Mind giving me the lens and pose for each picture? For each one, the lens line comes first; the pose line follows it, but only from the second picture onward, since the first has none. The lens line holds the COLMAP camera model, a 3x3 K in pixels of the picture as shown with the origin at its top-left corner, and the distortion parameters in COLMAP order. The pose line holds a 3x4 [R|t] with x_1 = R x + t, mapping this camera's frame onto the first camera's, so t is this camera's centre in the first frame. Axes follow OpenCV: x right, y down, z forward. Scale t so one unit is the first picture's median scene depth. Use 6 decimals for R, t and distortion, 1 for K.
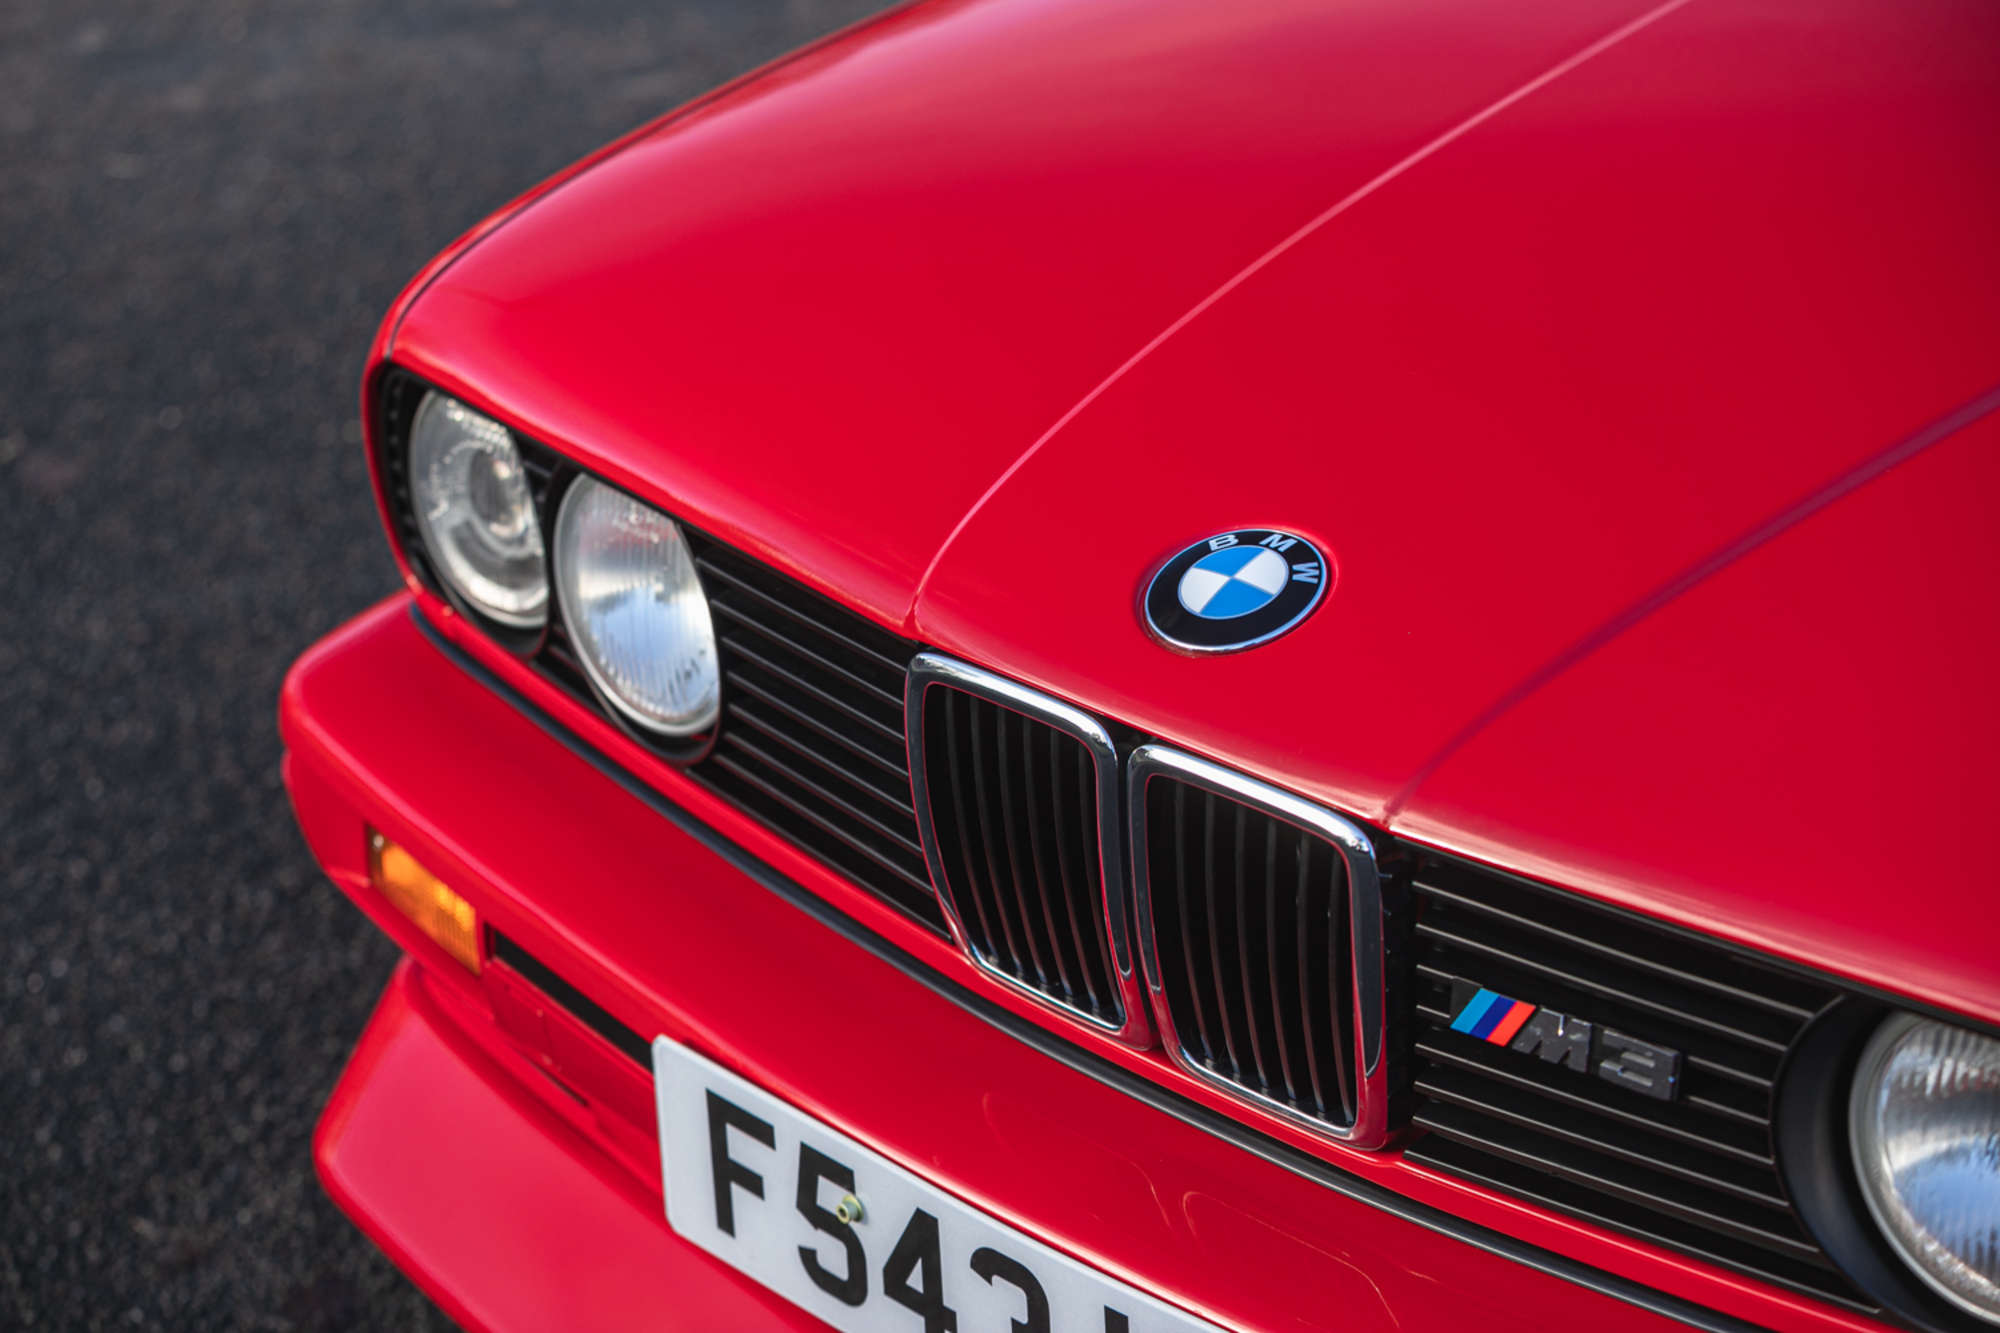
lens RADIAL K [[4385.6, 0, 1000.0], [0, 4385.6, 666.5], [0, 0, 1]] dist [-0.282597, -0.074426]
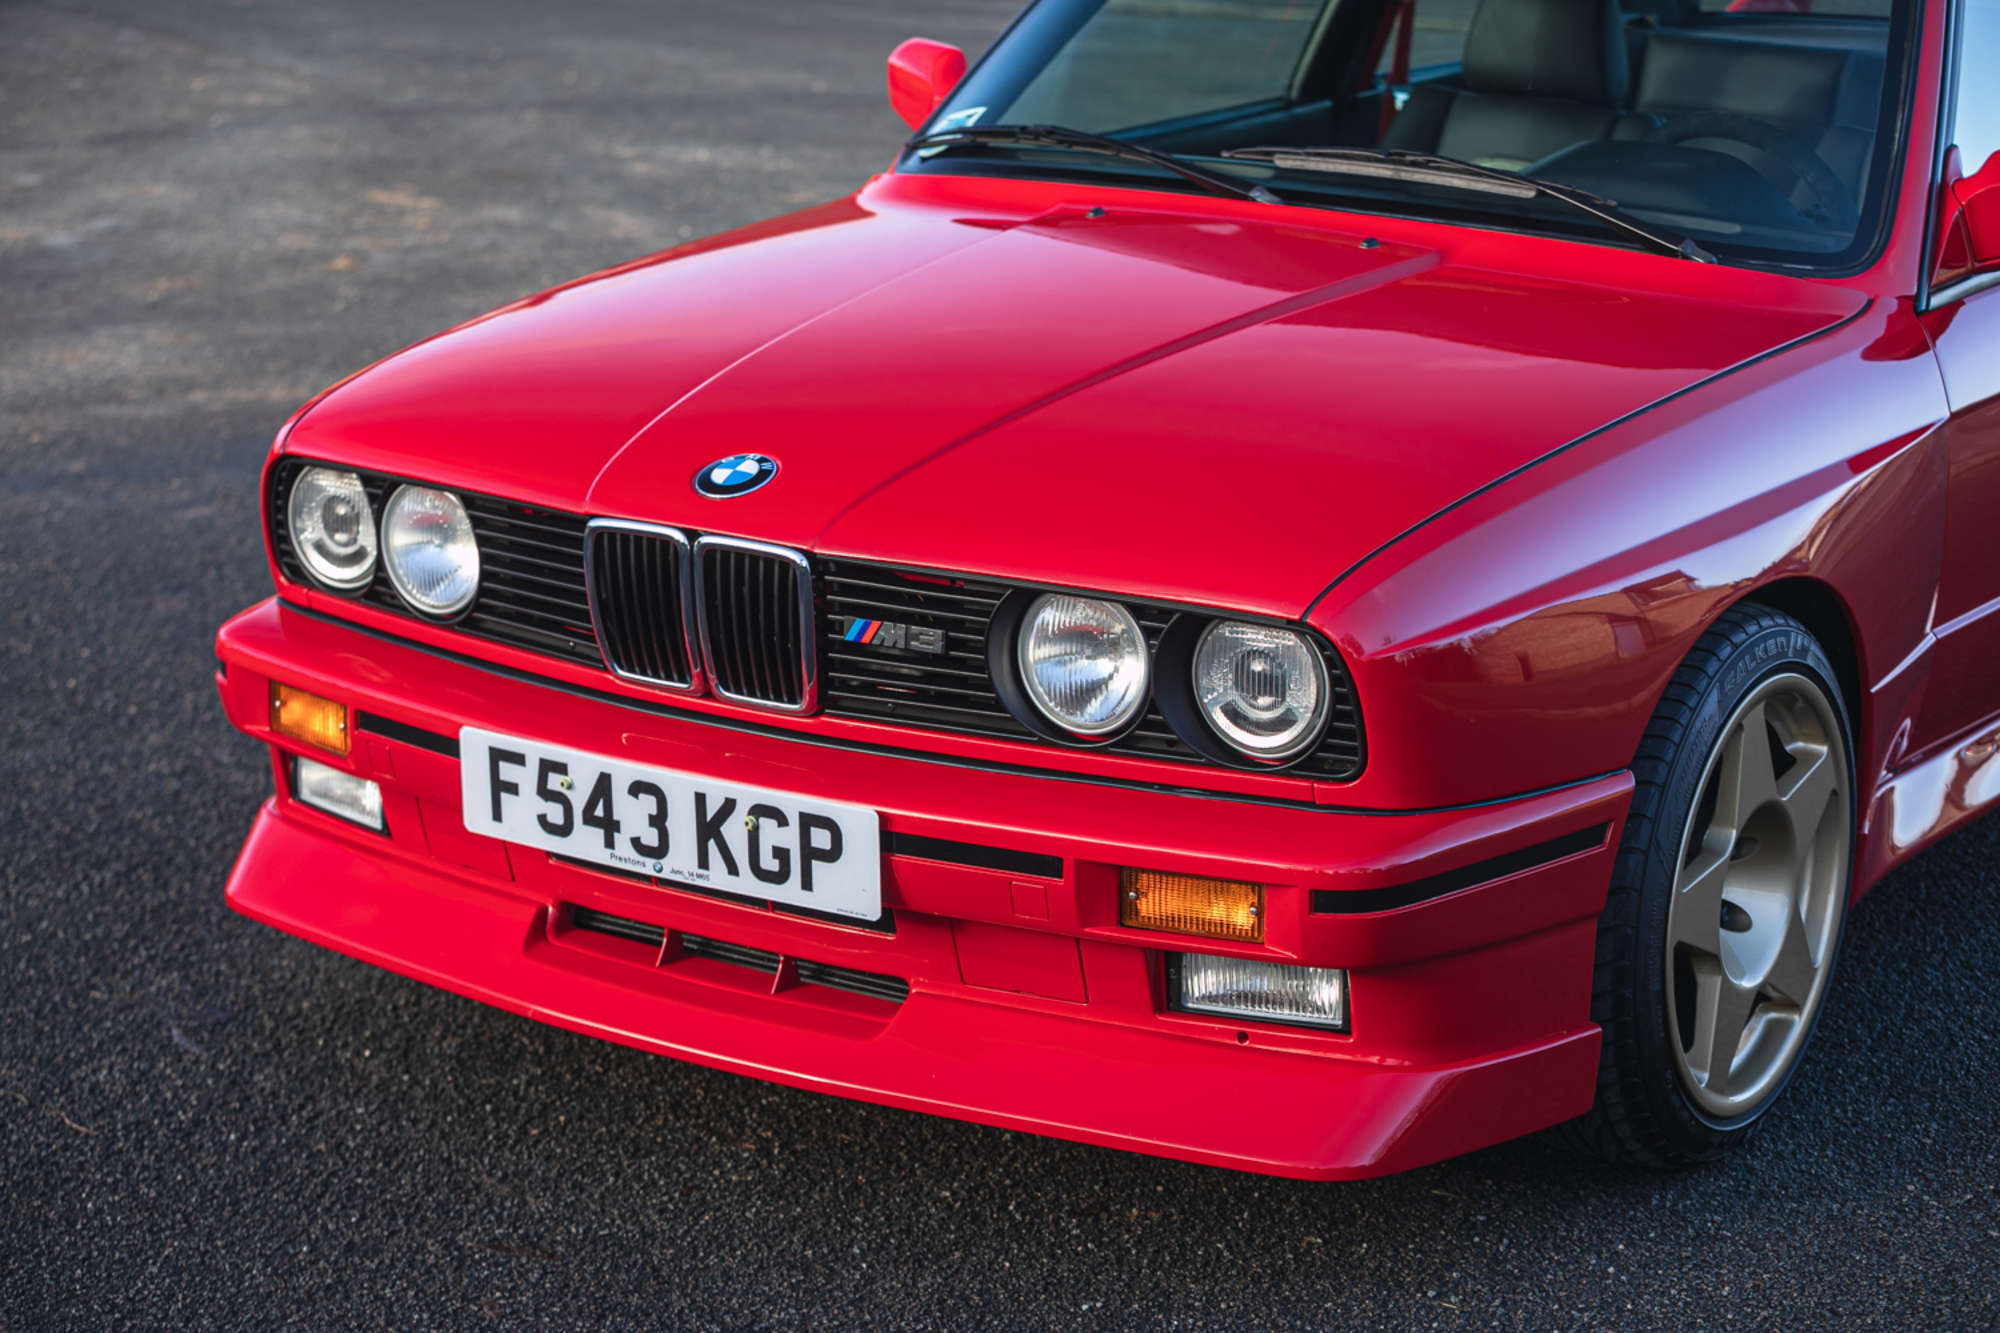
lens RADIAL K [[4385.6, 0, 1000.0], [0, 4385.6, 666.5], [0, 0, 1]] dist [-0.282597, -0.074426]
pose [[0.982264, -0.030350, 0.185029, -0.233208], [0.061036, 0.984822, -0.162483, 0.454456], [-0.177289, 0.170895, 0.969208, -1.197605]]
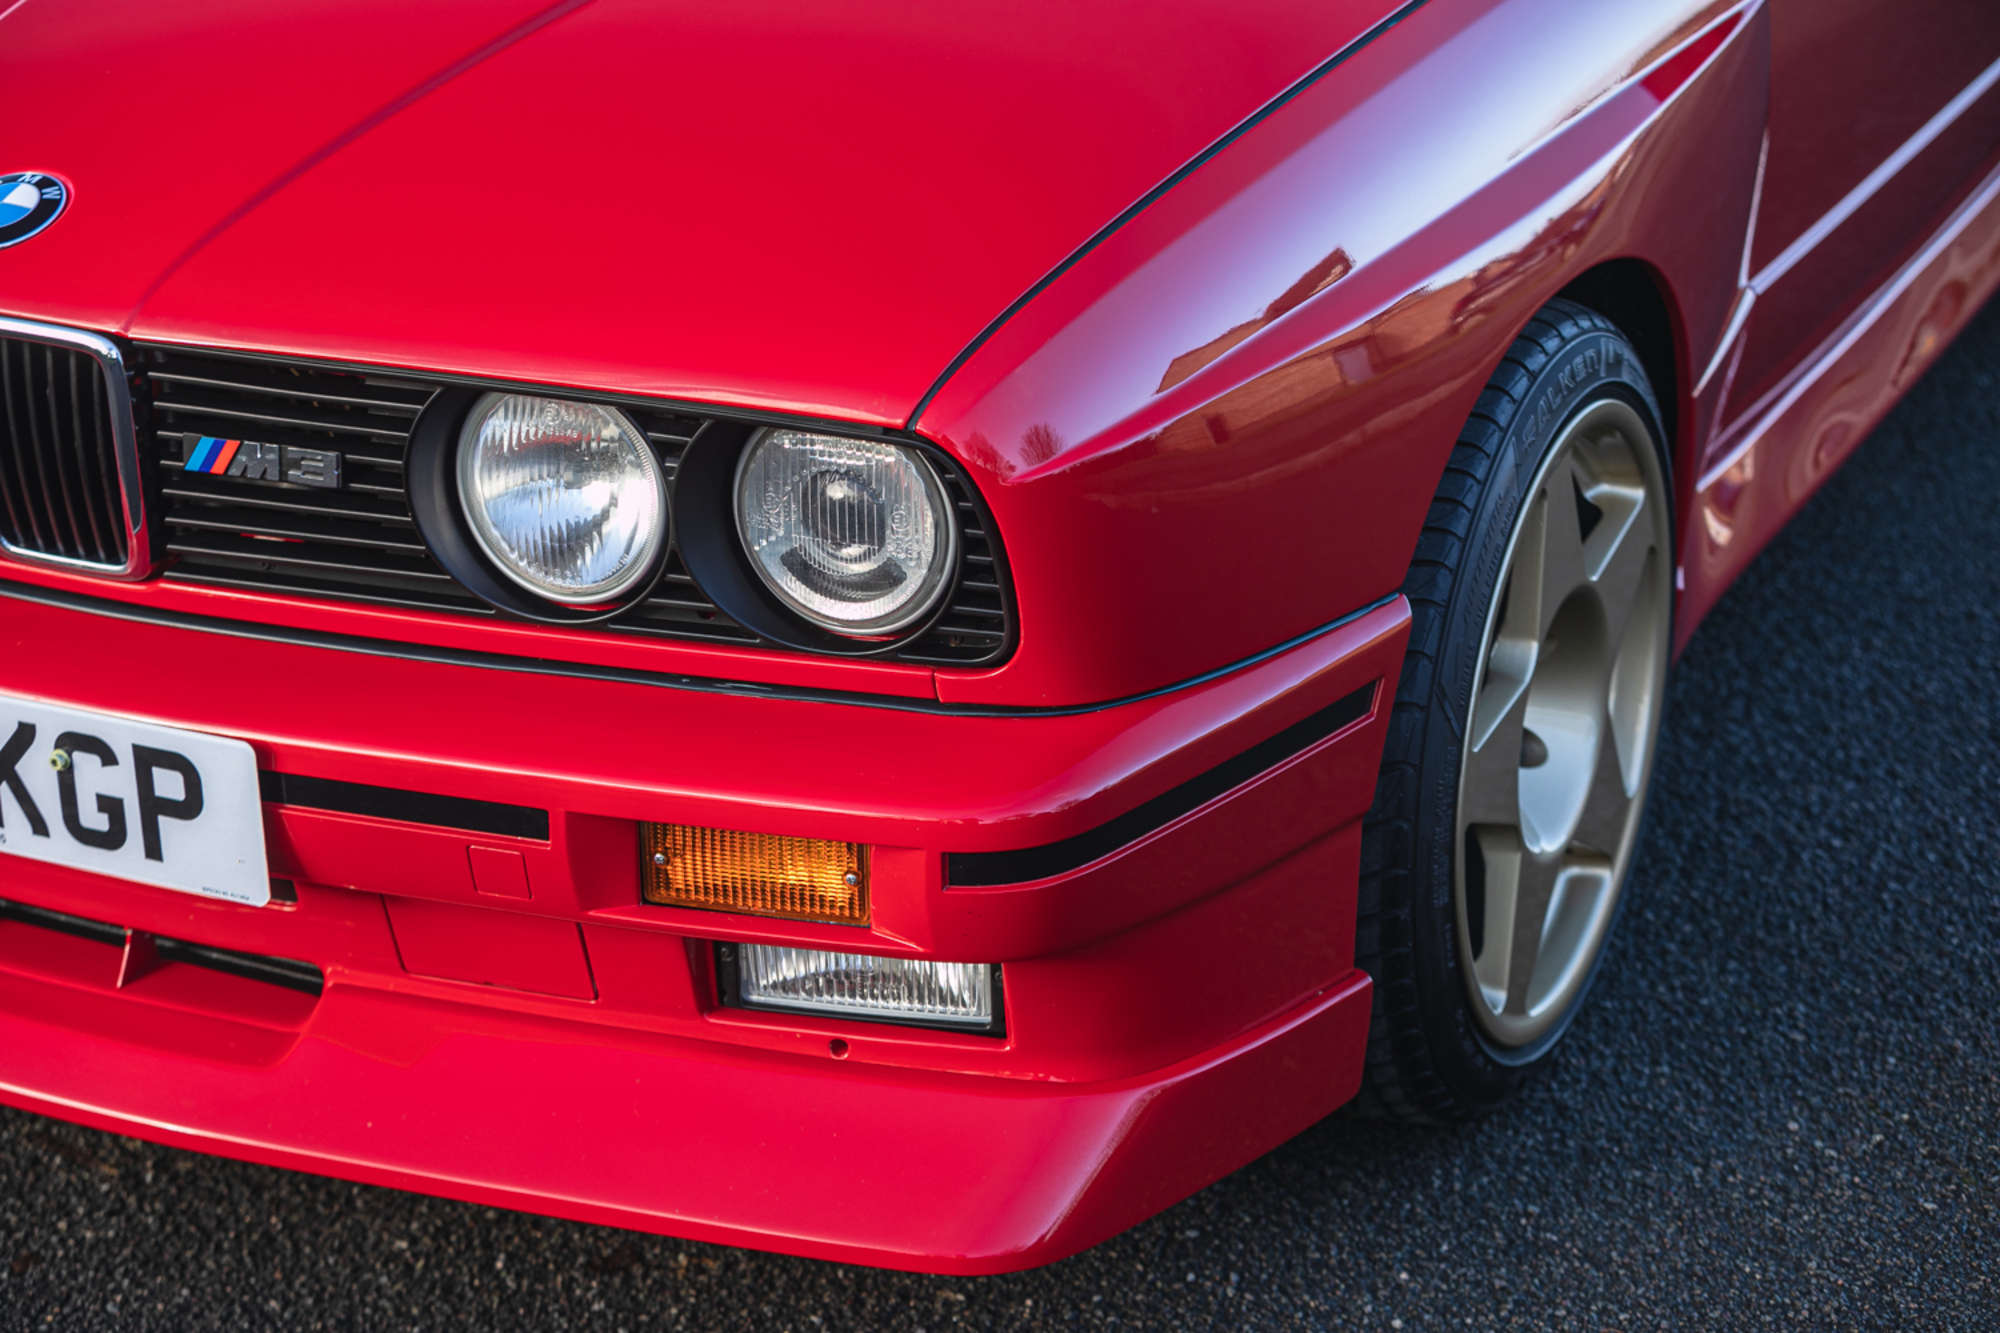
lens RADIAL K [[4385.6, 0, 1000.0], [0, 4385.6, 666.5], [0, 0, 1]] dist [-0.282597, -0.074426]
pose [[0.947680, -0.116323, 0.297275, -0.075255], [0.125390, 0.992040, -0.011545, 0.190013], [-0.293565, 0.048216, 0.954722, -0.452857]]
